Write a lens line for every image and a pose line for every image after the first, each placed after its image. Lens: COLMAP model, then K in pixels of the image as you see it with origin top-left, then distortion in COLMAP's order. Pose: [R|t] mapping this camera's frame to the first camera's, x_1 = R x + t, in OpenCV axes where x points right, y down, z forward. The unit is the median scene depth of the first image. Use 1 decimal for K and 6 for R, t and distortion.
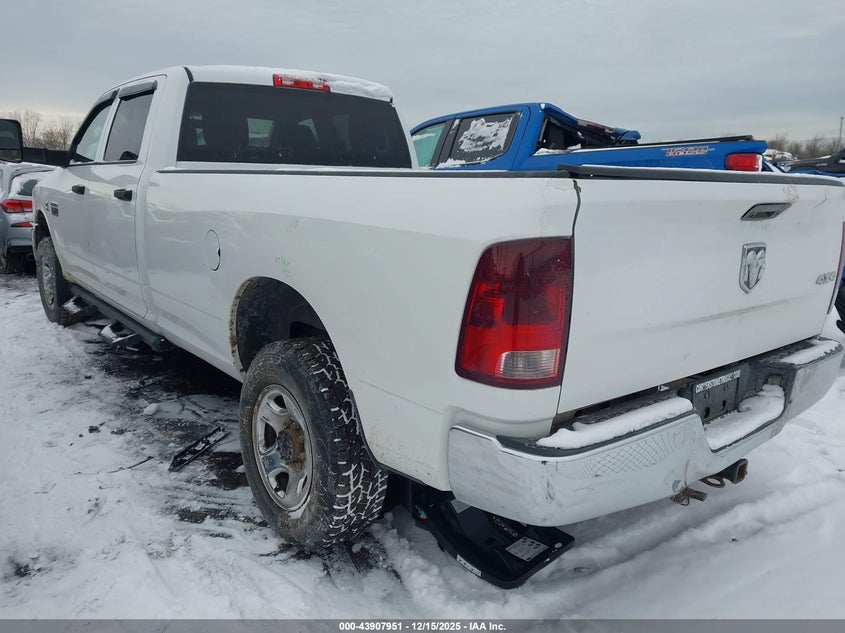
lens RADIAL K [[674.2, 0, 422.5], [0, 674.2, 316.5], [0, 0, 1]] dist [-0.004942, -0.004476]
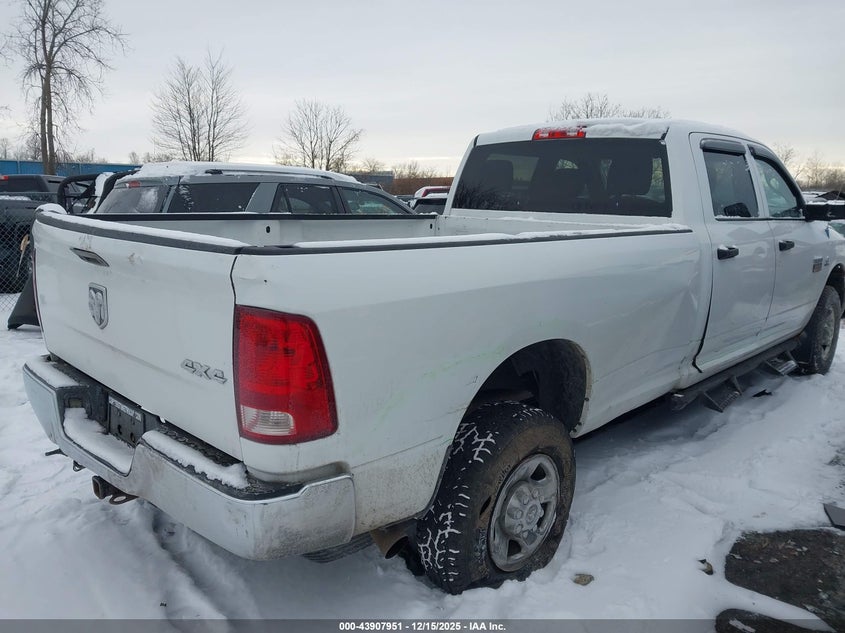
lens RADIAL K [[674.2, 0, 422.5], [0, 674.2, 316.5], [0, 0, 1]] dist [-0.004942, -0.004476]
pose [[0.094096, 0.161992, -0.982296, 0.870733], [-0.218717, 0.965932, 0.138342, -0.175286], [0.971241, 0.201827, 0.126321, 0.732181]]
